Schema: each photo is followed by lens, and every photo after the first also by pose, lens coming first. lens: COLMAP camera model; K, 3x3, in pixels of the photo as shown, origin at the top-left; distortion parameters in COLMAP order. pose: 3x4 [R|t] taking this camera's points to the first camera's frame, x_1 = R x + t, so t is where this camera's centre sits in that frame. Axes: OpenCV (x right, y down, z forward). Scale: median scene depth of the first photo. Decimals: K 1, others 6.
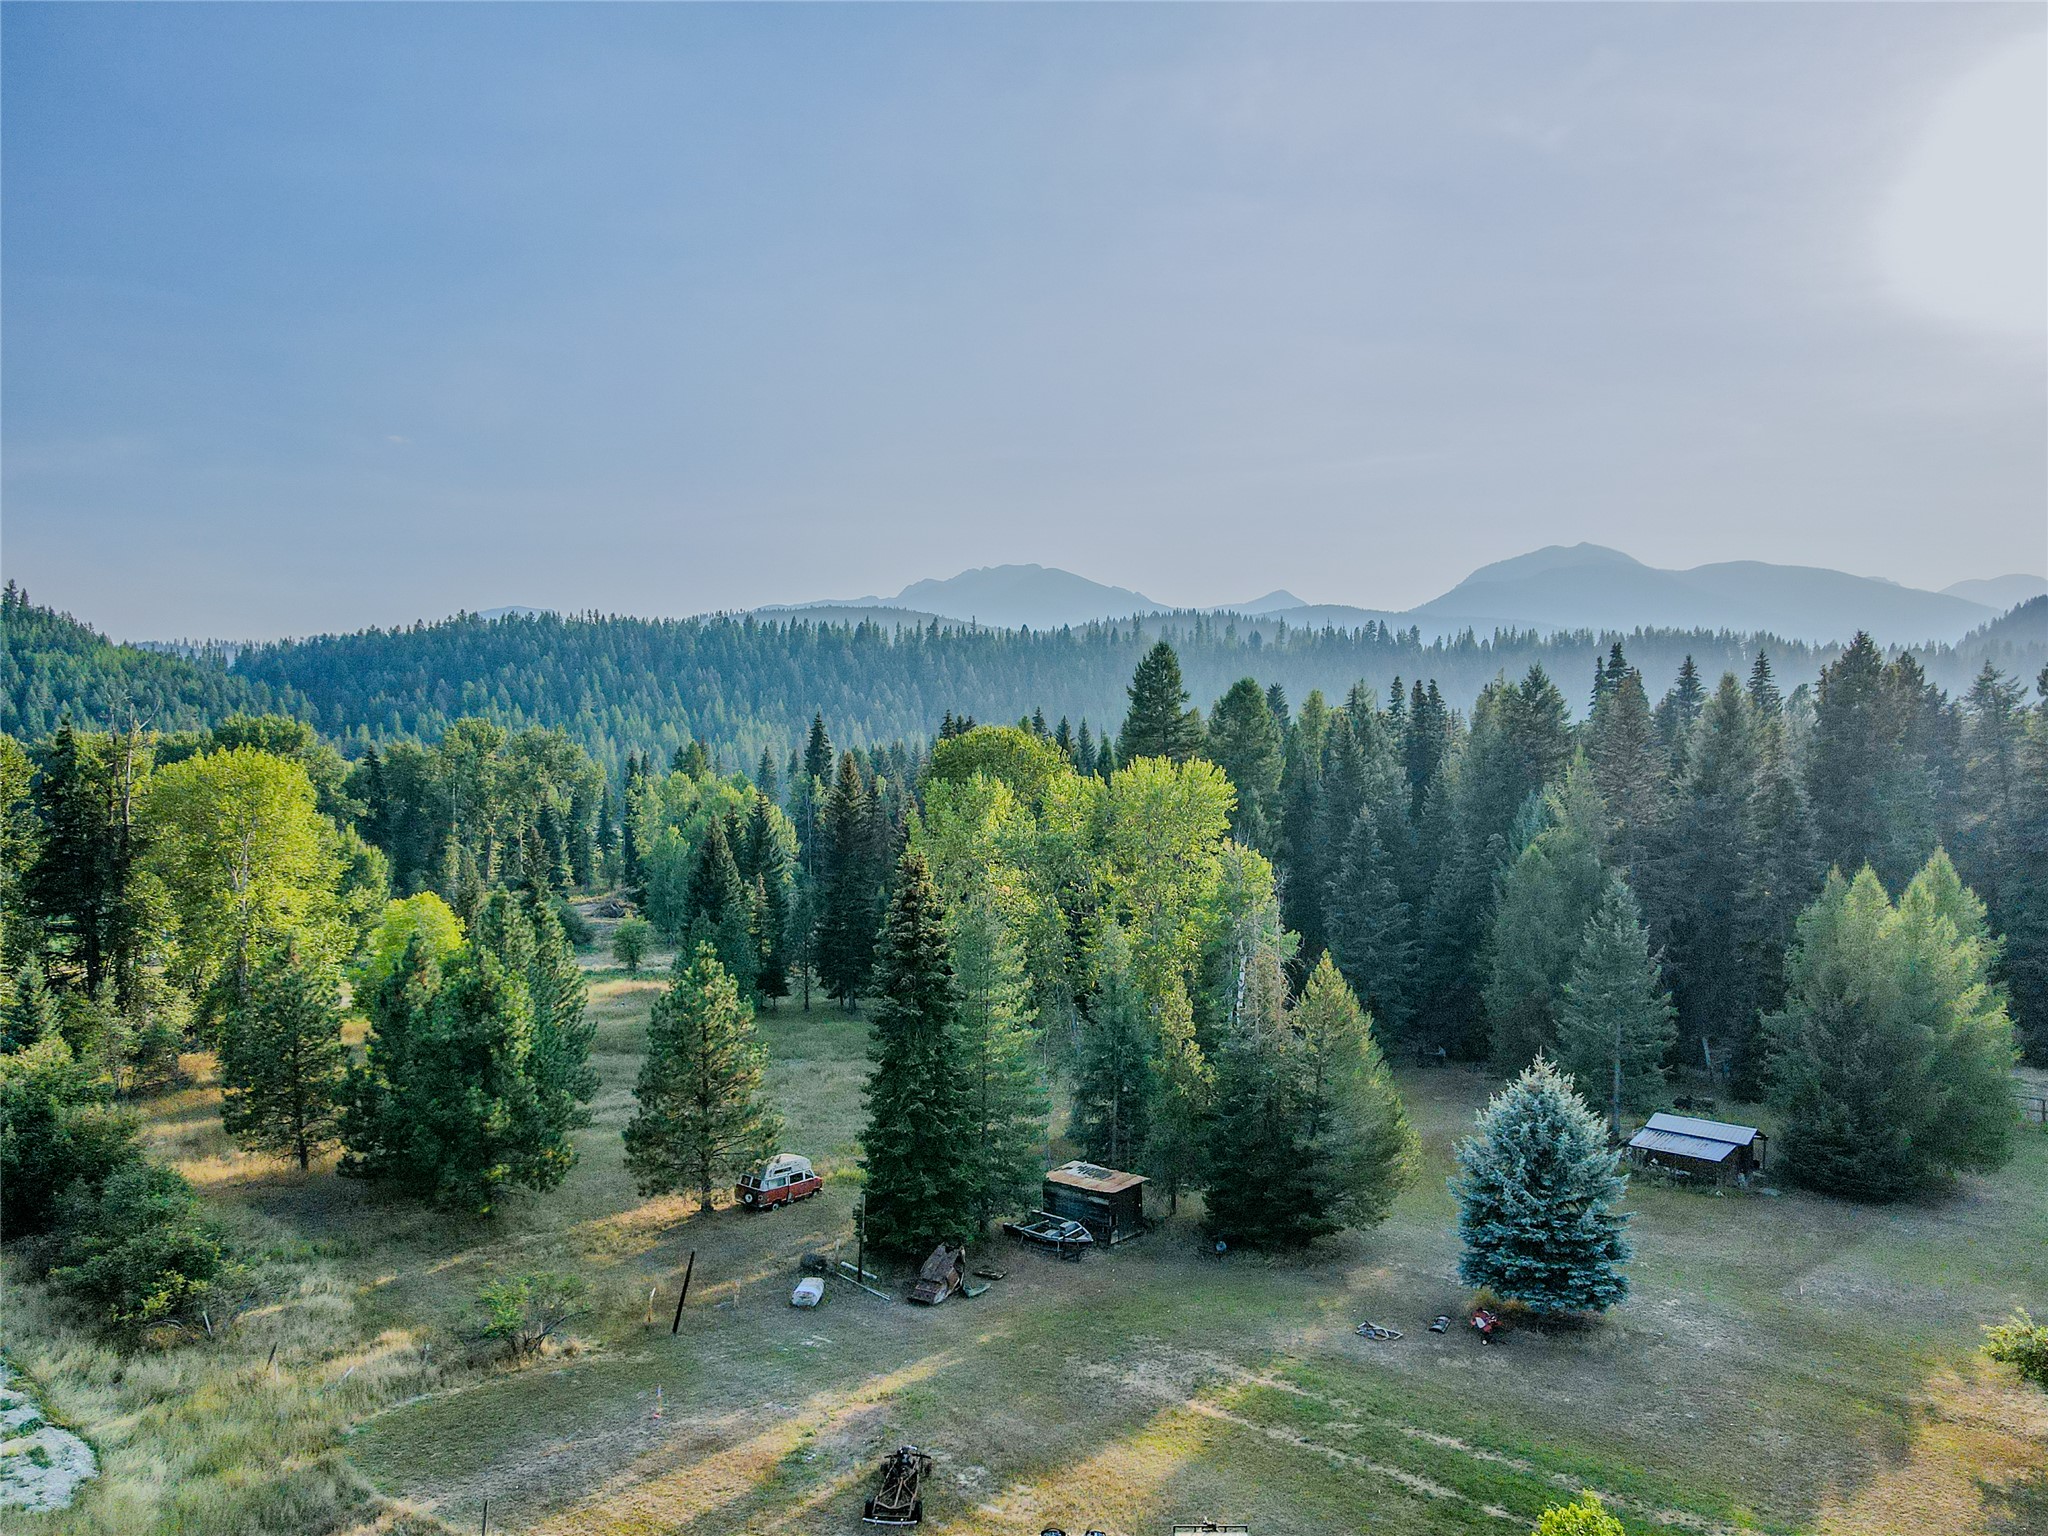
lens RADIAL K [[1446.6, 0, 1029.3], [0, 1446.6, 775.1], [0, 0, 1]] dist [0.017393, -0.006289]
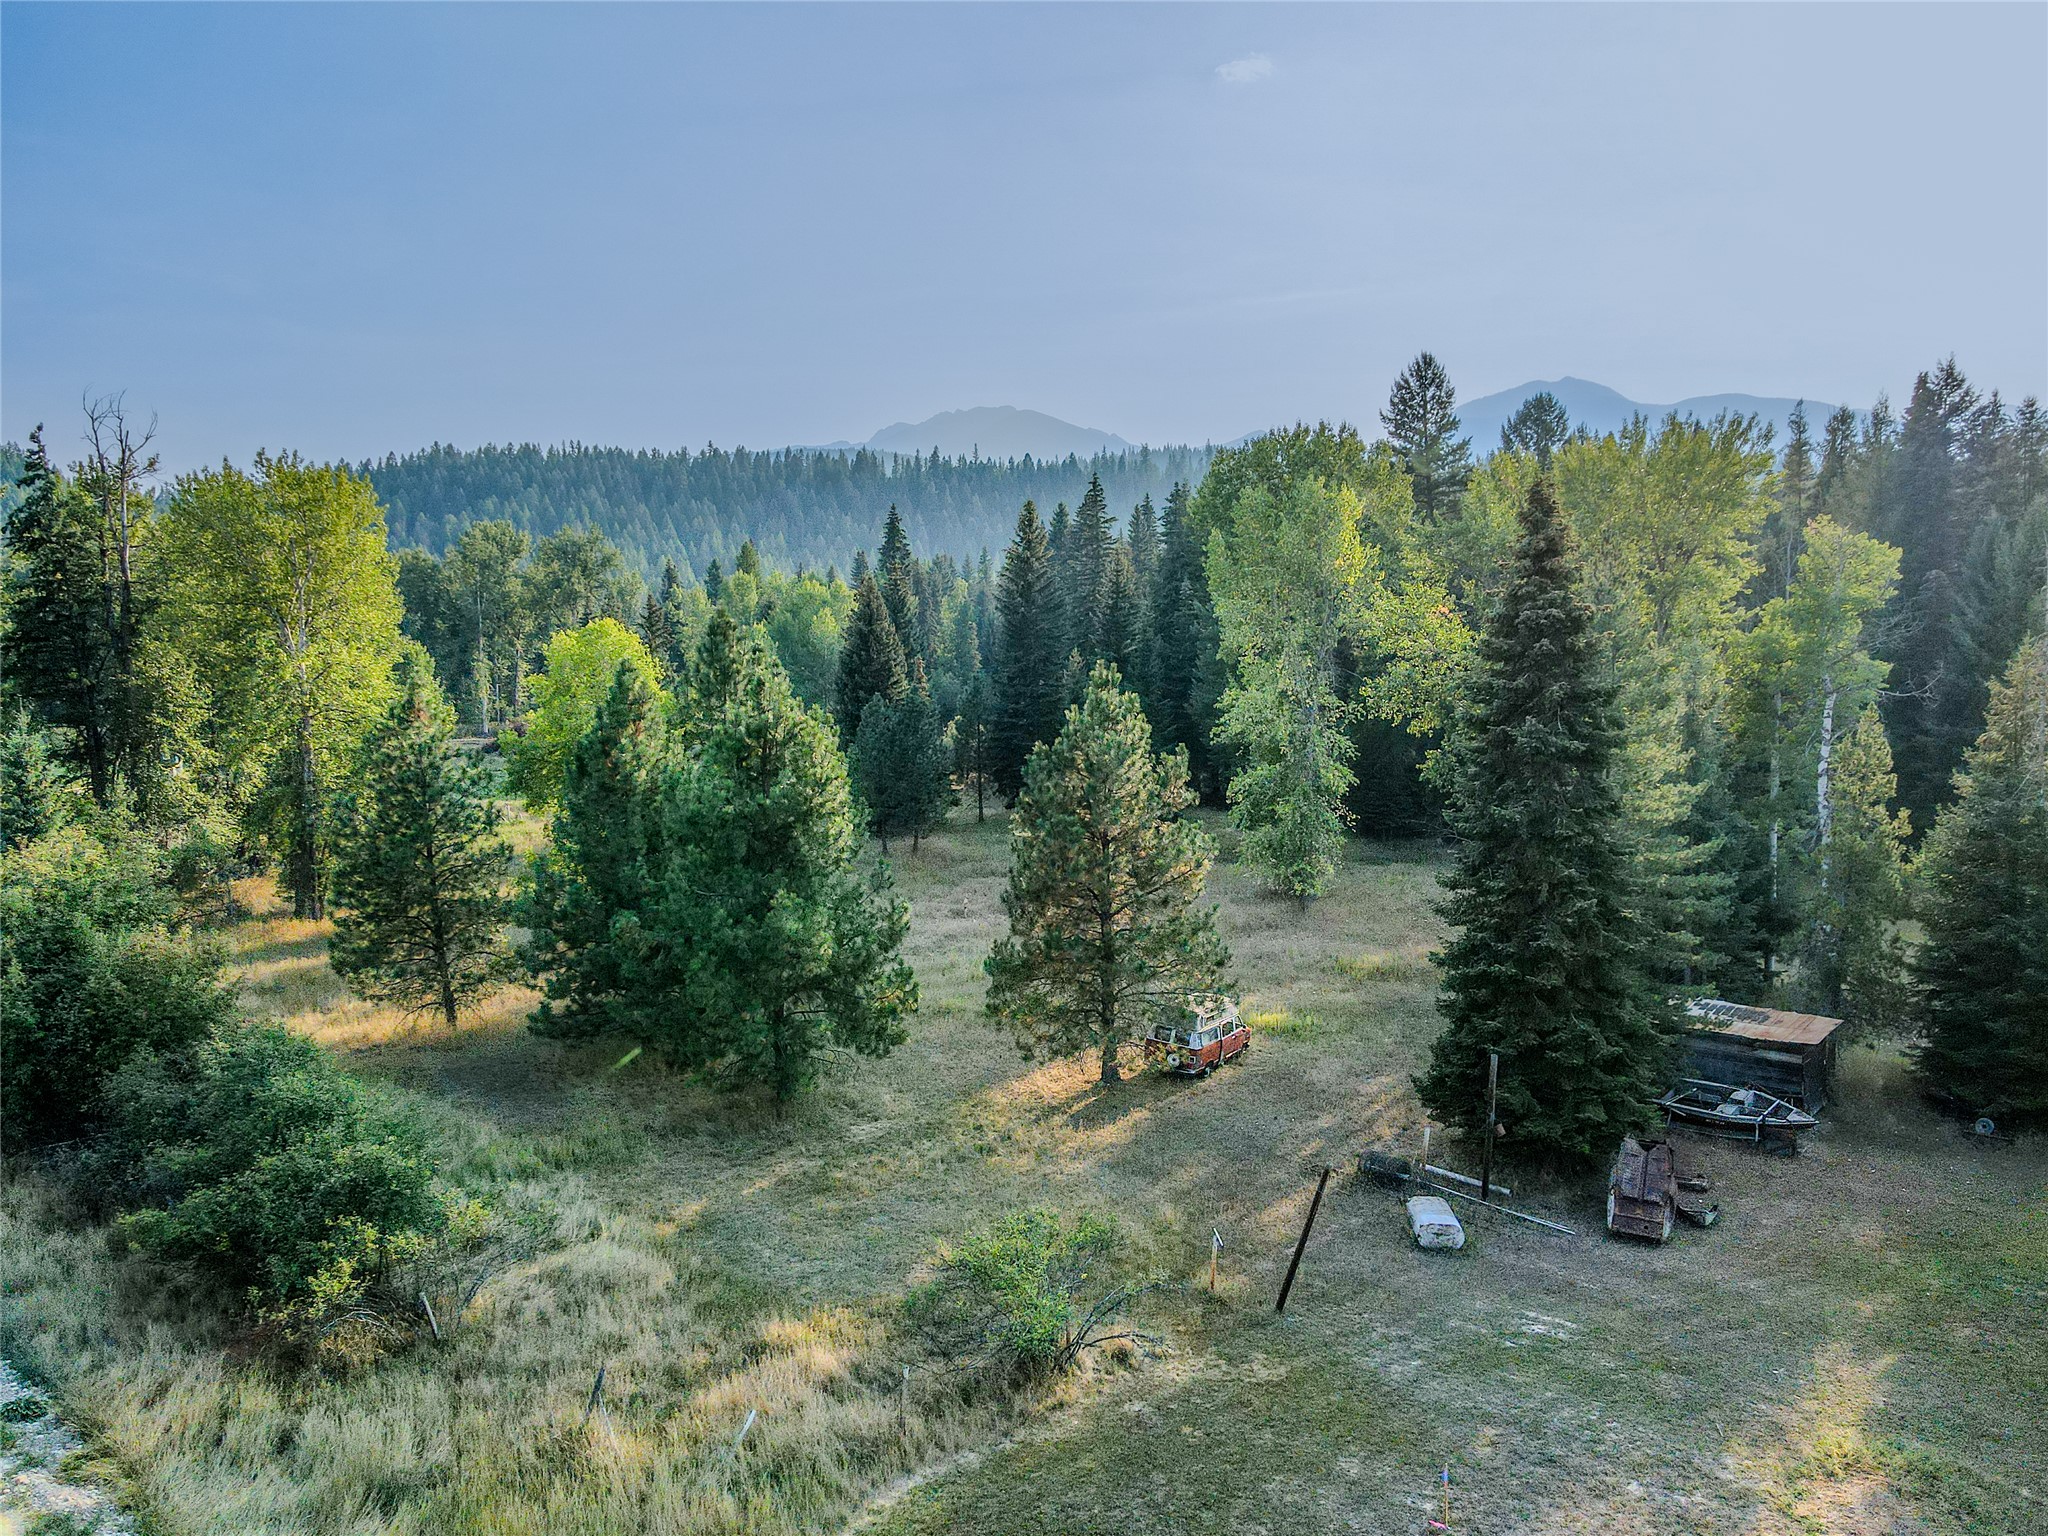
lens RADIAL K [[1446.6, 0, 1017.4], [0, 1446.6, 758.7], [0, 0, 1]] dist [0.017393, -0.006289]
pose [[0.999828, -0.014415, 0.011640, -0.244544], [0.013297, 0.995761, 0.091013, 0.090260], [-0.012903, -0.090842, 0.995782, 0.338895]]
